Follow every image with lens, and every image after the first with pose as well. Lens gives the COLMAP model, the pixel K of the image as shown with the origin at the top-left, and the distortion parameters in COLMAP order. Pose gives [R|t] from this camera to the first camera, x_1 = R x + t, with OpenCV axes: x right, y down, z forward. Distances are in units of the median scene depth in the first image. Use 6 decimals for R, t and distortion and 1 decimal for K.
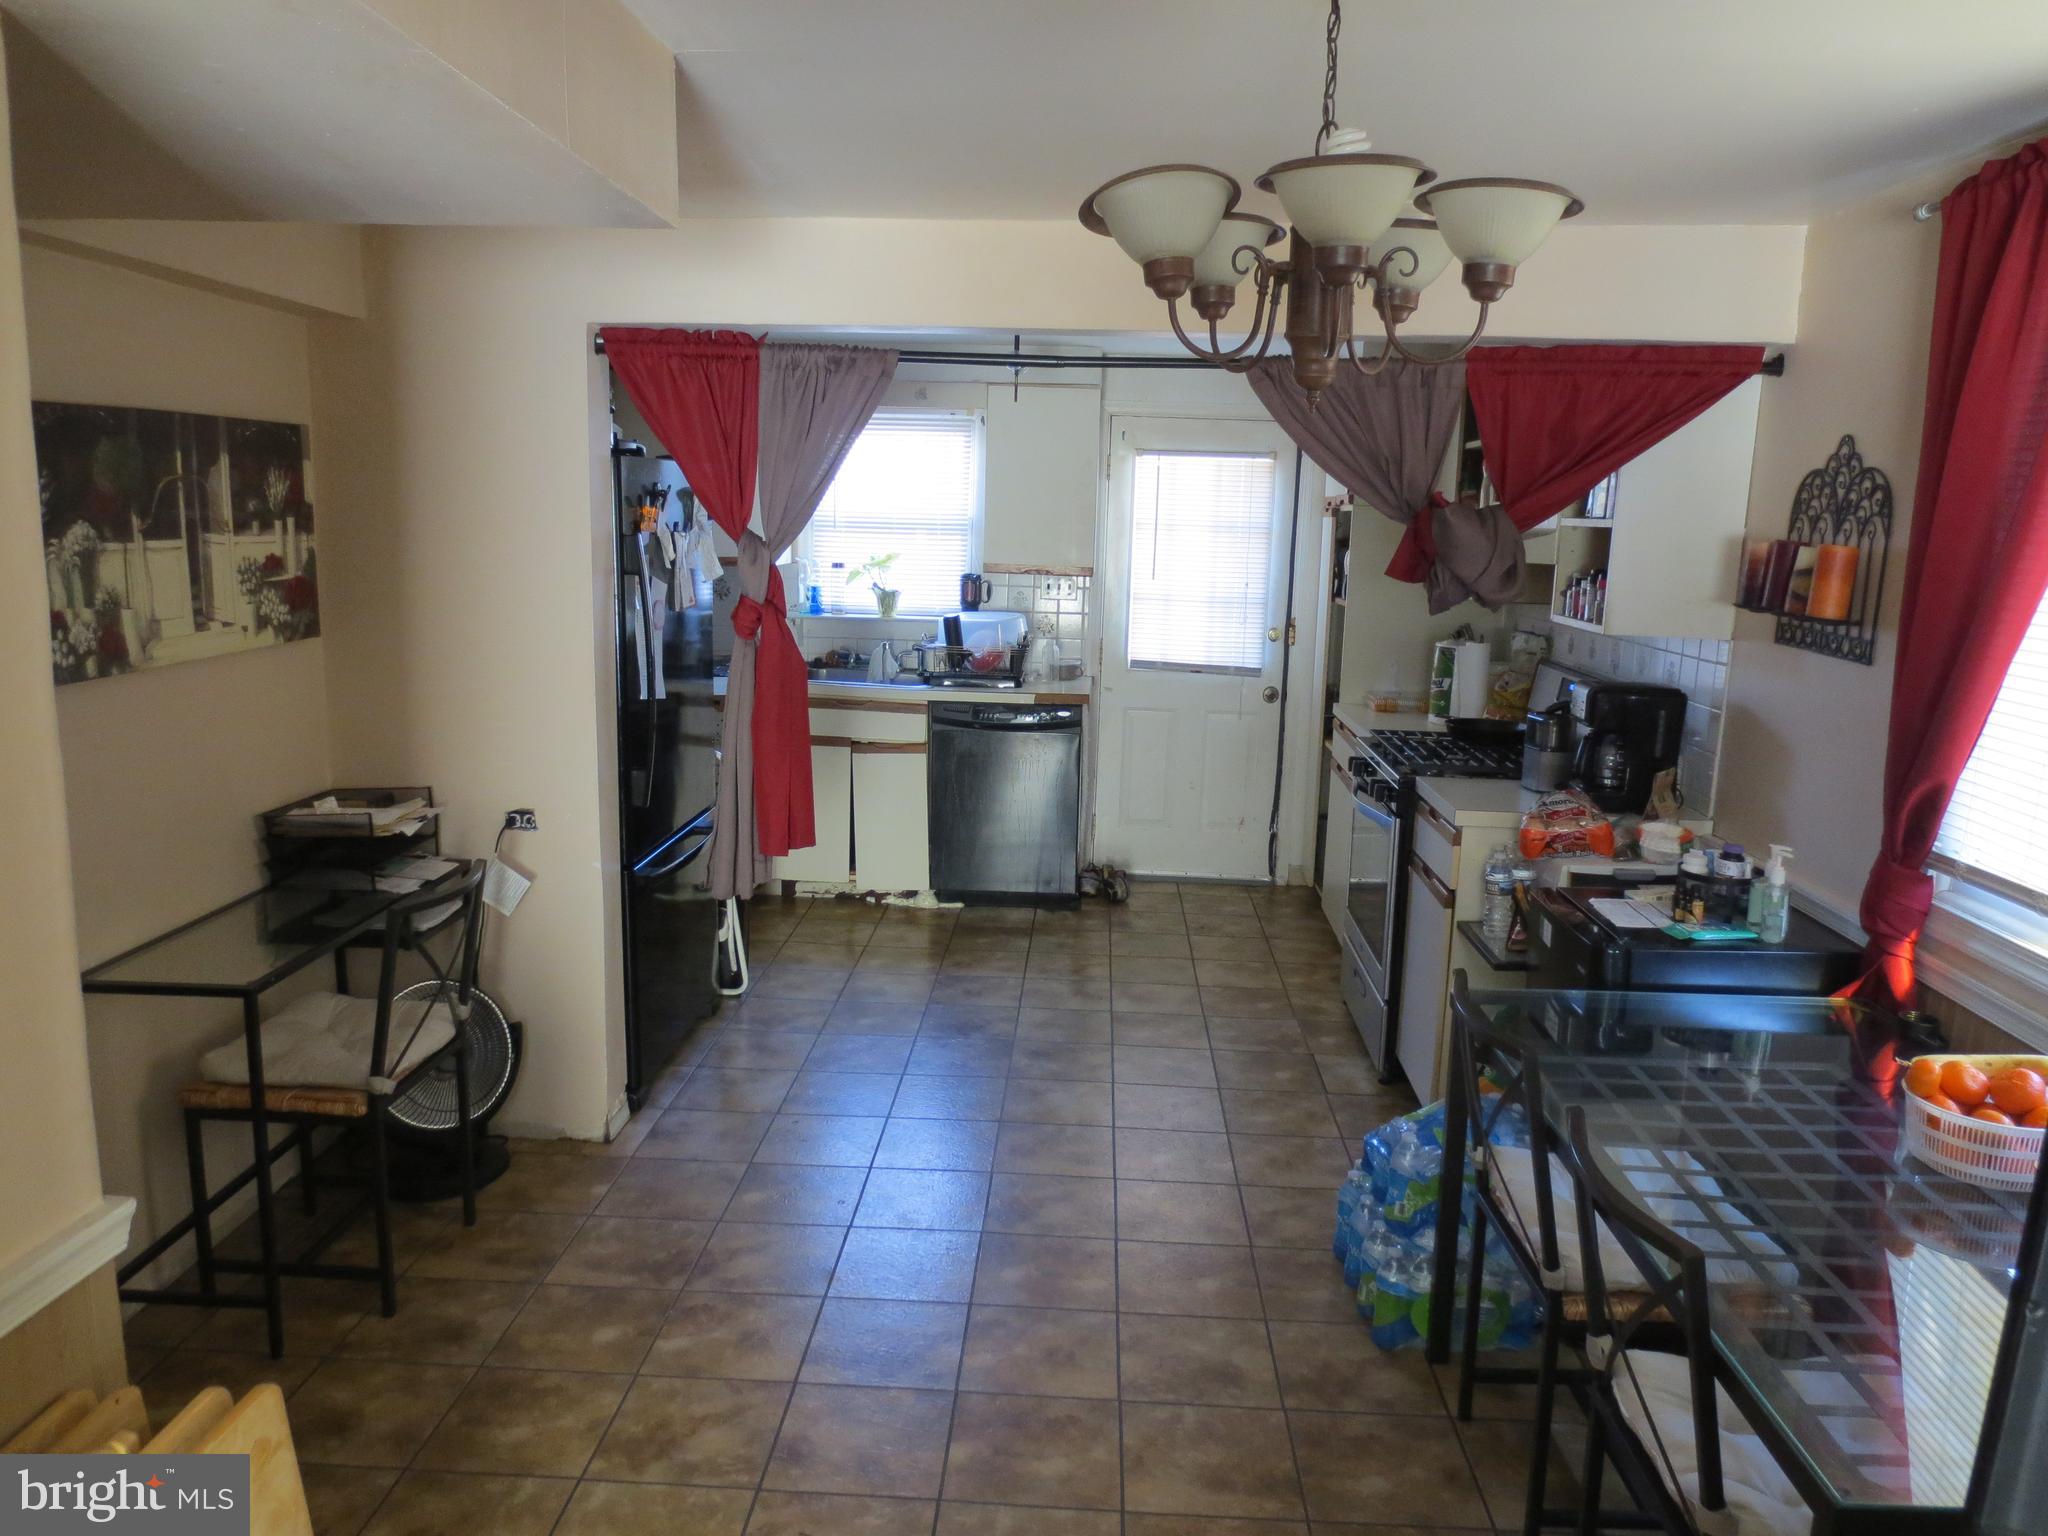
lens RADIAL K [[1437.0, 0, 1024.0], [0, 1437.0, 768.0], [0, 0, 1]] dist [-0.003596, -0.001522]
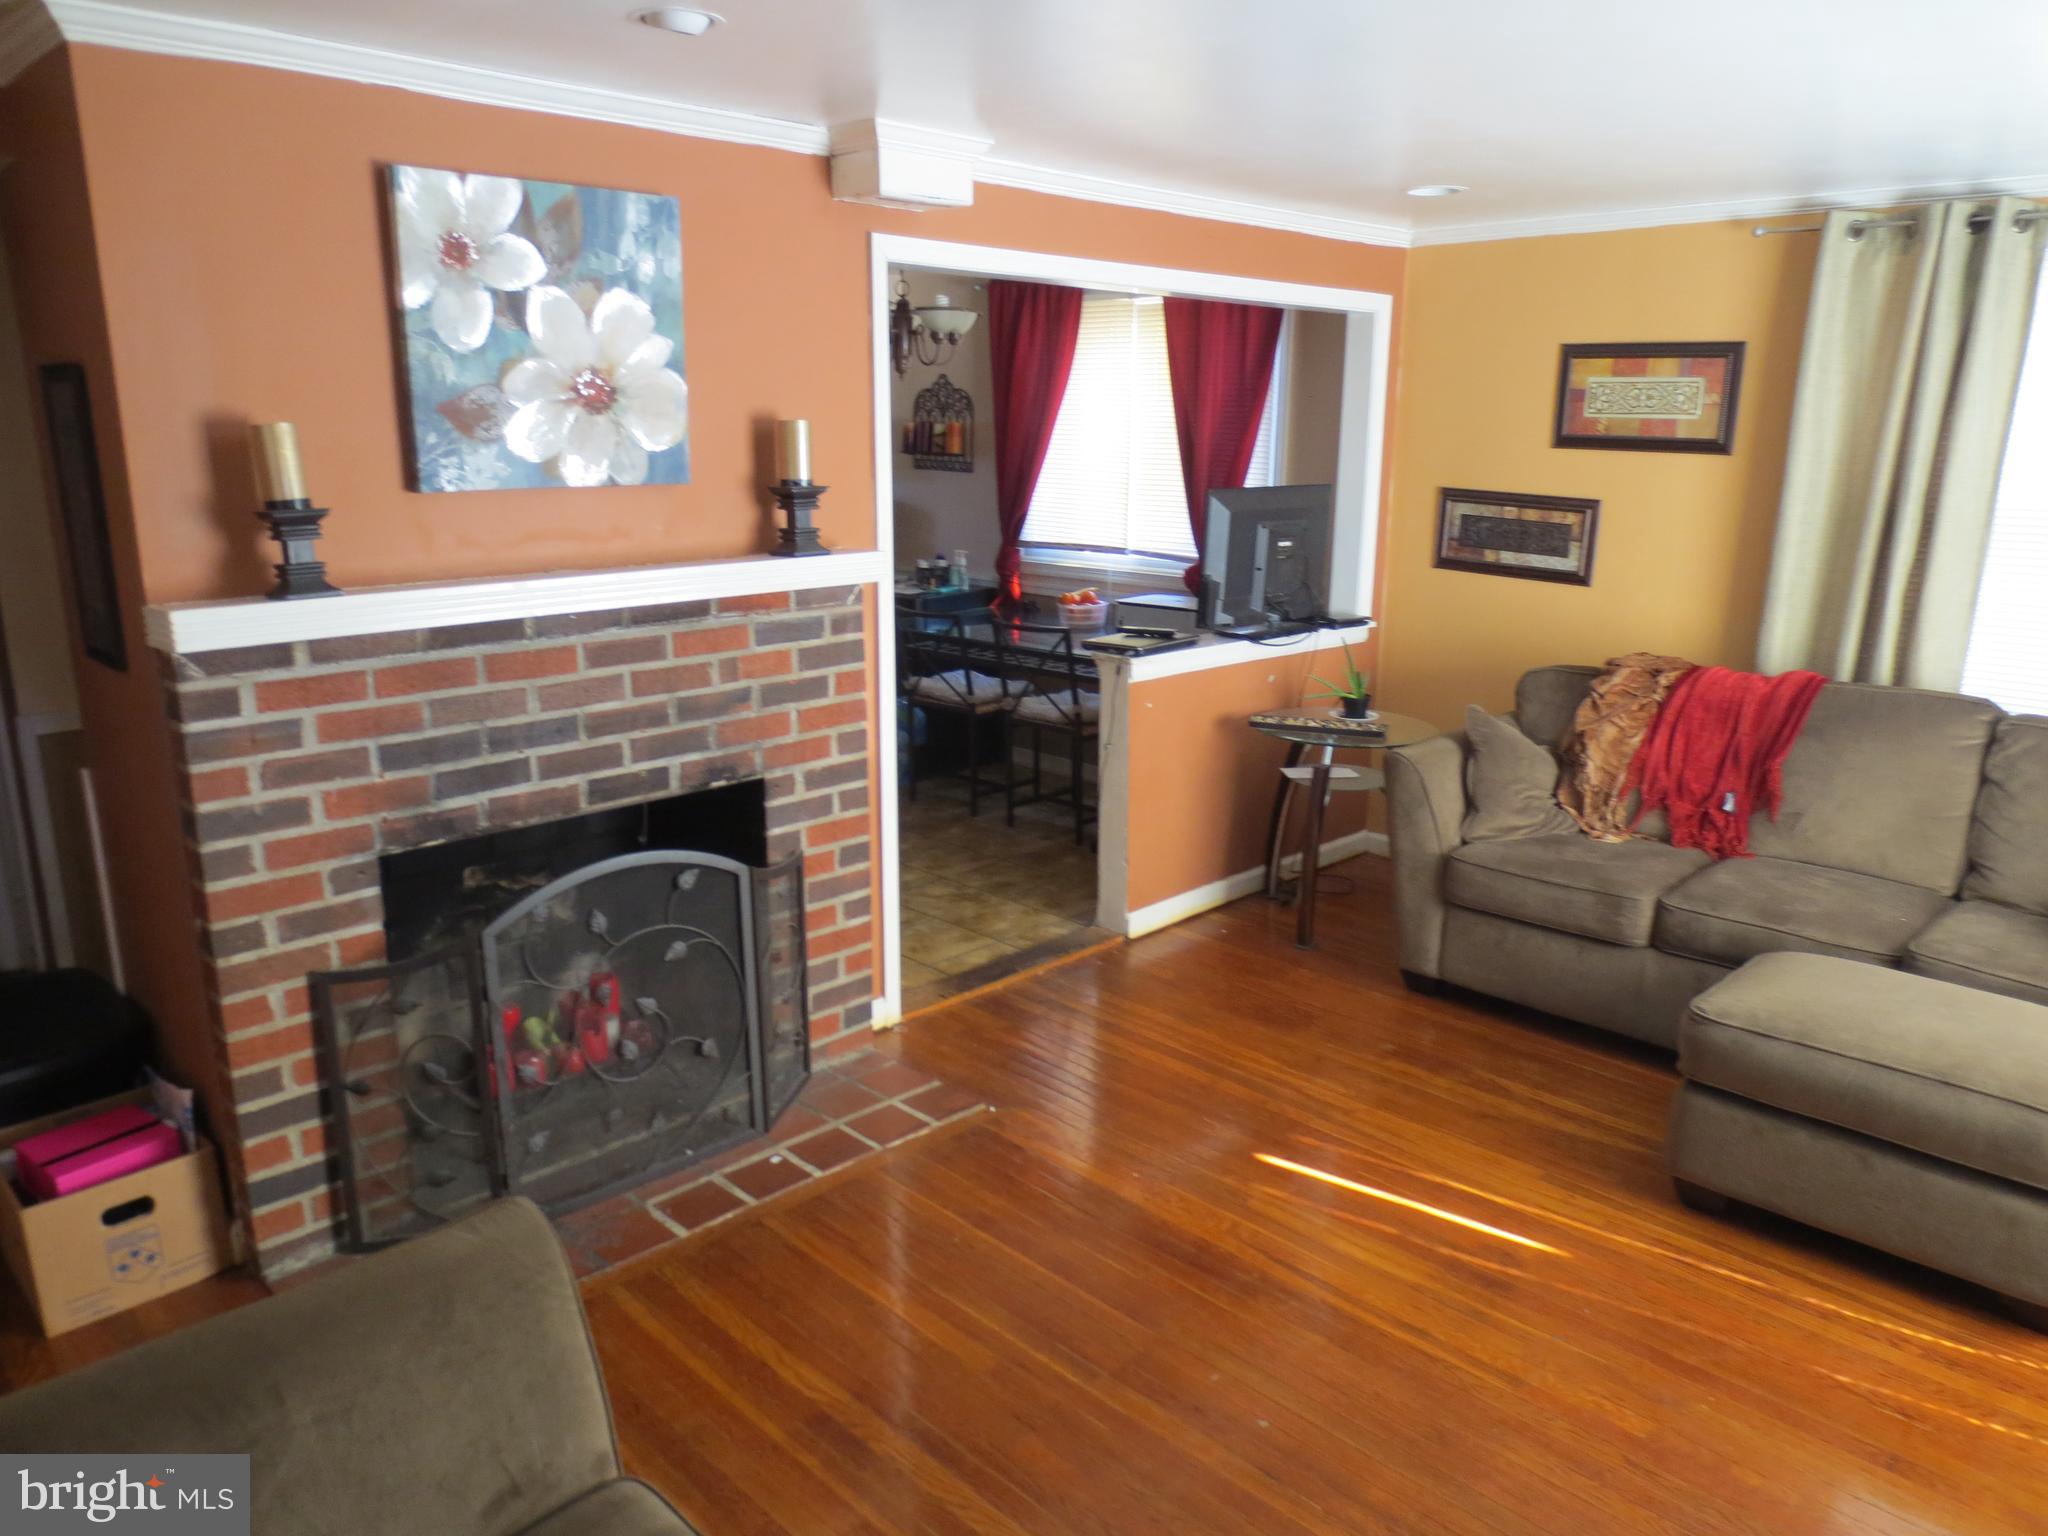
lens RADIAL K [[1437.0, 0, 1024.0], [0, 1437.0, 768.0], [0, 0, 1]] dist [-0.003596, -0.001522]
pose [[0.677495, -0.182037, 0.712645, -1.139738], [0.131440, 0.983258, 0.126205, 0.120041], [-0.723688, 0.008166, 0.690079, -0.705487]]
